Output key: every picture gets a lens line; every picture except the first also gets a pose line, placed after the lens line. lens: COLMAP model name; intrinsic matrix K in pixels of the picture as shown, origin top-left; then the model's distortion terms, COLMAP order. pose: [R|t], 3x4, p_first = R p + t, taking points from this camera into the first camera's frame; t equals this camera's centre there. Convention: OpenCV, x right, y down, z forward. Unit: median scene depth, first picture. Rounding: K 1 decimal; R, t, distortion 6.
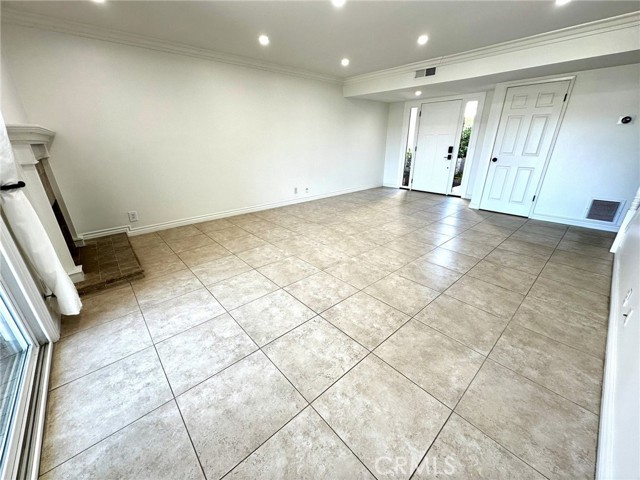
lens RADIAL K [[254.7, 0, 320.0], [0, 254.7, 240.0], [0, 0, 1]] dist [-0.001002, 0.000094]
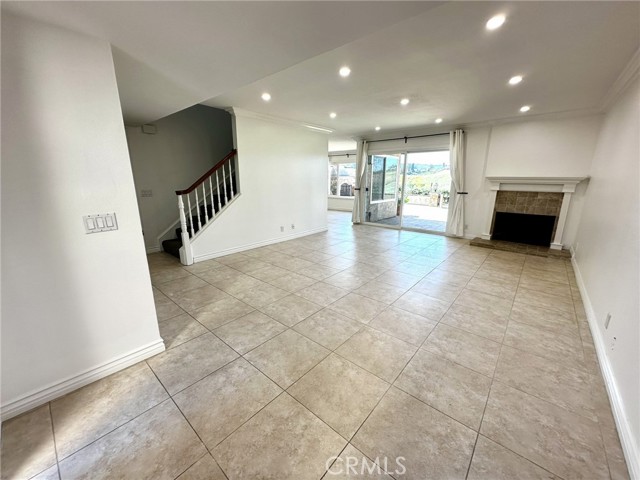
lens RADIAL K [[254.7, 0, 320.0], [0, 254.7, 240.0], [0, 0, 1]] dist [-0.001002, 0.000094]
pose [[-0.992106, 0.032891, -0.121011, 0.569619], [-0.043375, 0.815419, 0.577244, -0.767297], [0.117661, 0.577936, -0.807556, 1.871186]]
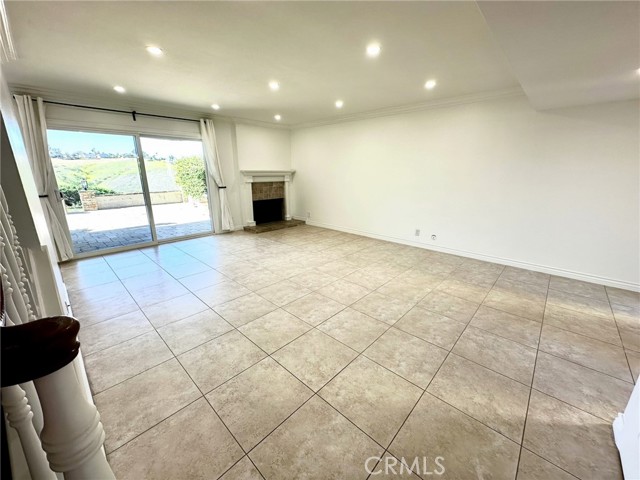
lens RADIAL K [[254.7, 0, 320.0], [0, 254.7, 240.0], [0, 0, 1]] dist [-0.001002, 0.000094]
pose [[0.085214, 0.270446, -0.958956, 1.151289], [-0.367779, 0.903027, 0.221992, -0.383616], [0.926001, 0.333768, 0.176415, 0.859277]]
